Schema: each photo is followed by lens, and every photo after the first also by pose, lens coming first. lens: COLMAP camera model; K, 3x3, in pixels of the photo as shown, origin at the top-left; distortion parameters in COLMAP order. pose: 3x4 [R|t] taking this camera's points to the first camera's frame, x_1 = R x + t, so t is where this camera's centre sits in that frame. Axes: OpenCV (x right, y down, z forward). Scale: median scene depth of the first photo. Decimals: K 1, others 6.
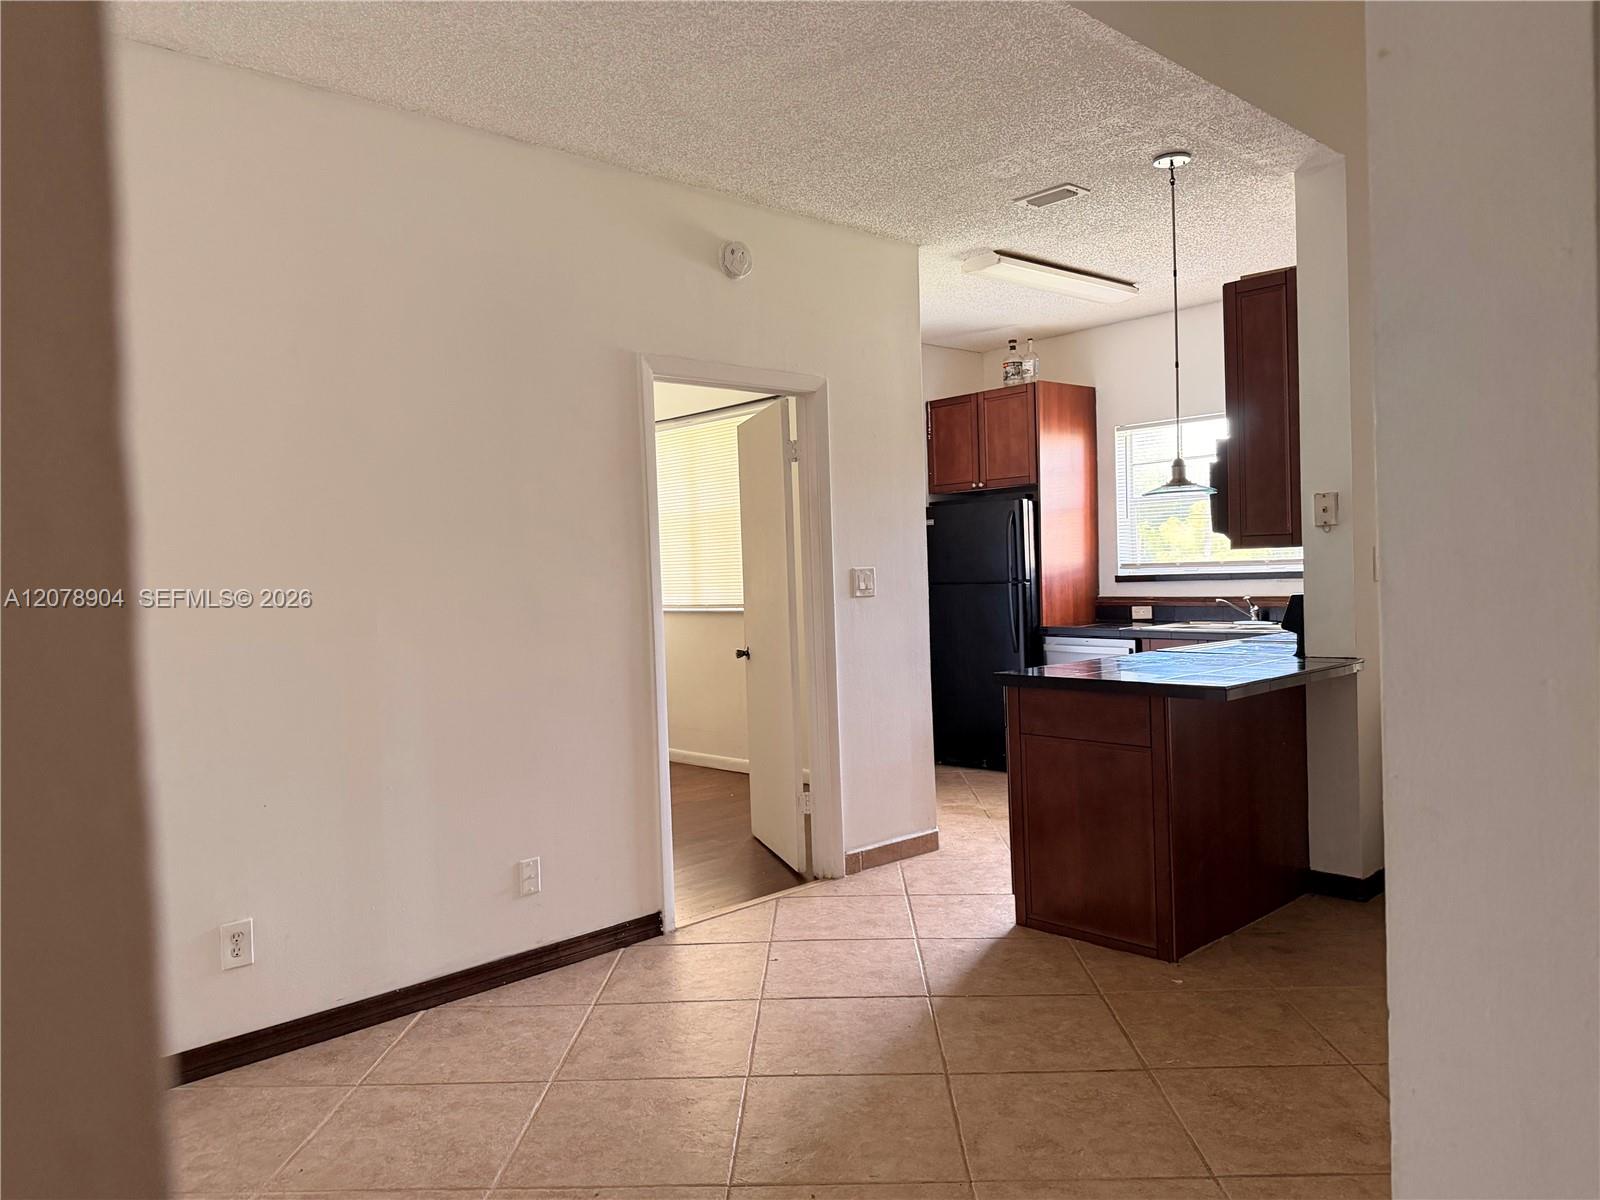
lens RADIAL K [[1128.8, 0, 800.0], [0, 1128.8, 600.0], [0, 0, 1]] dist [0.001135, 0.000911]
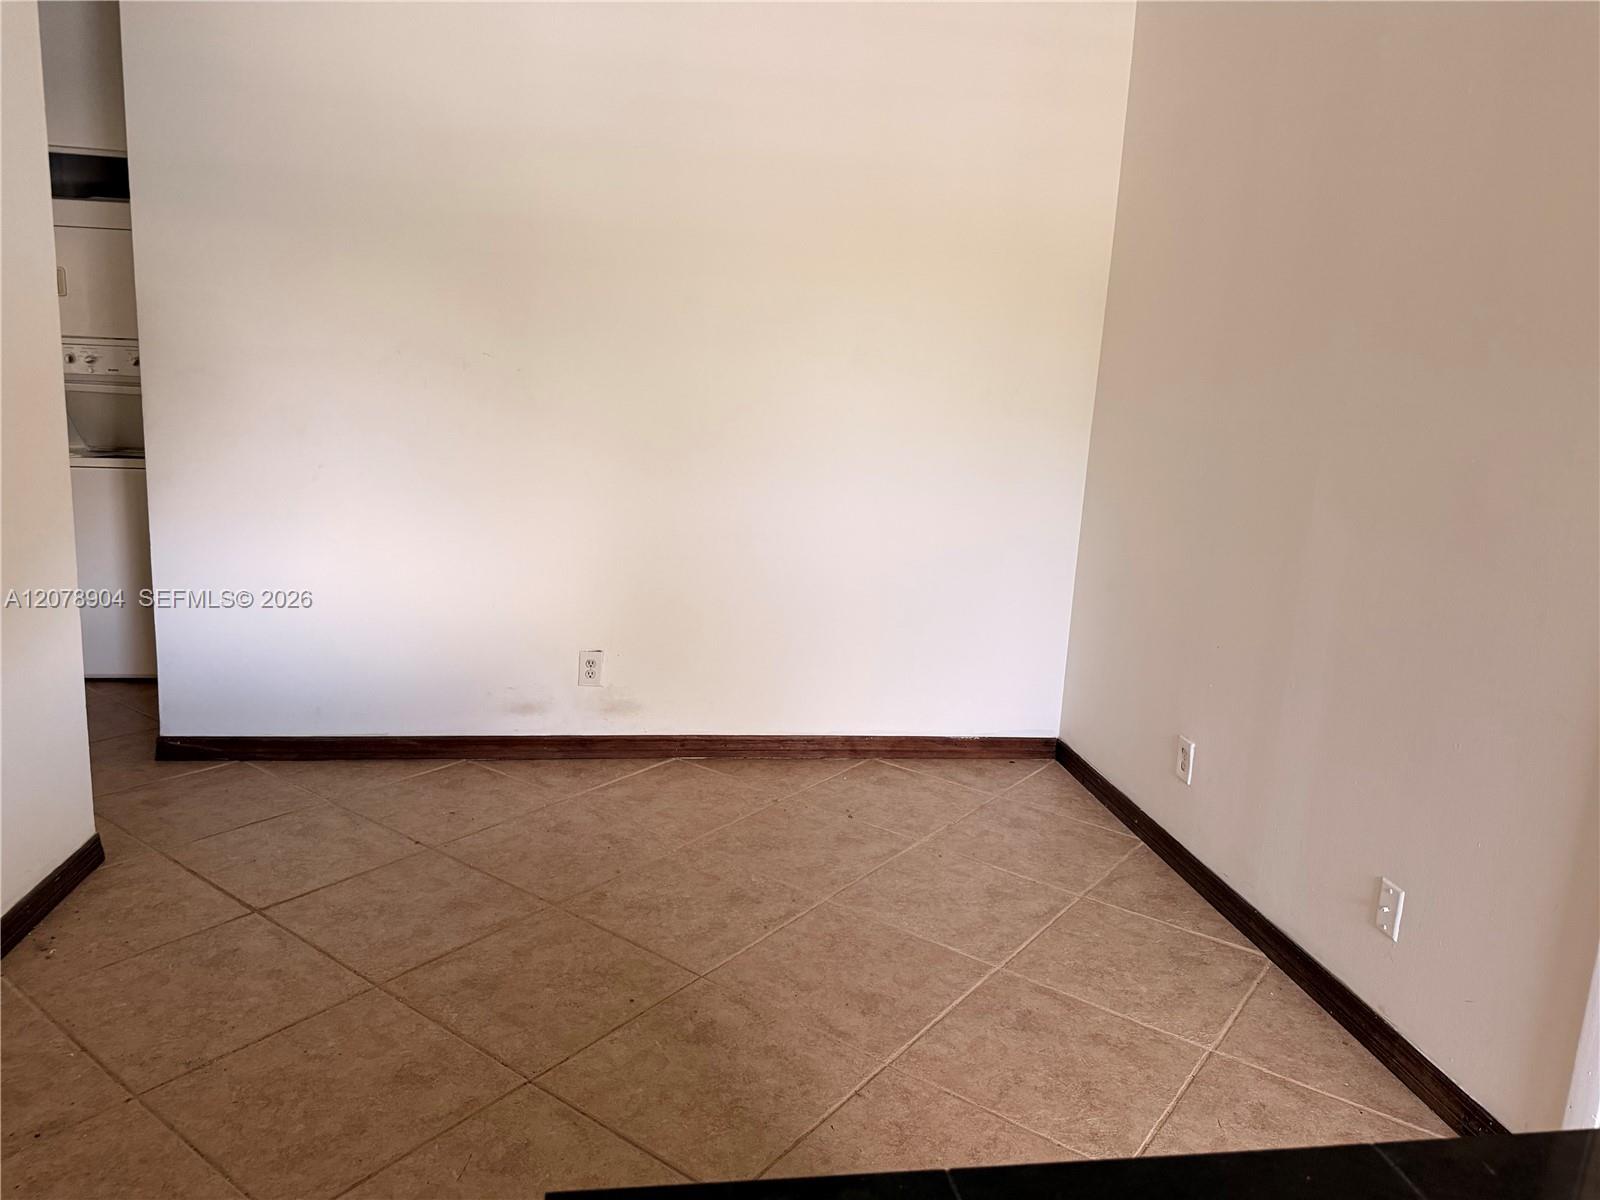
lens RADIAL K [[1128.8, 0, 800.0], [0, 1128.8, 600.0], [0, 0, 1]] dist [0.001135, 0.000911]
pose [[-0.568618, 0.175702, -0.803618, 0.546738], [-0.053425, 0.966972, 0.249219, -0.090802], [0.820865, 0.184643, -0.540451, 1.250053]]
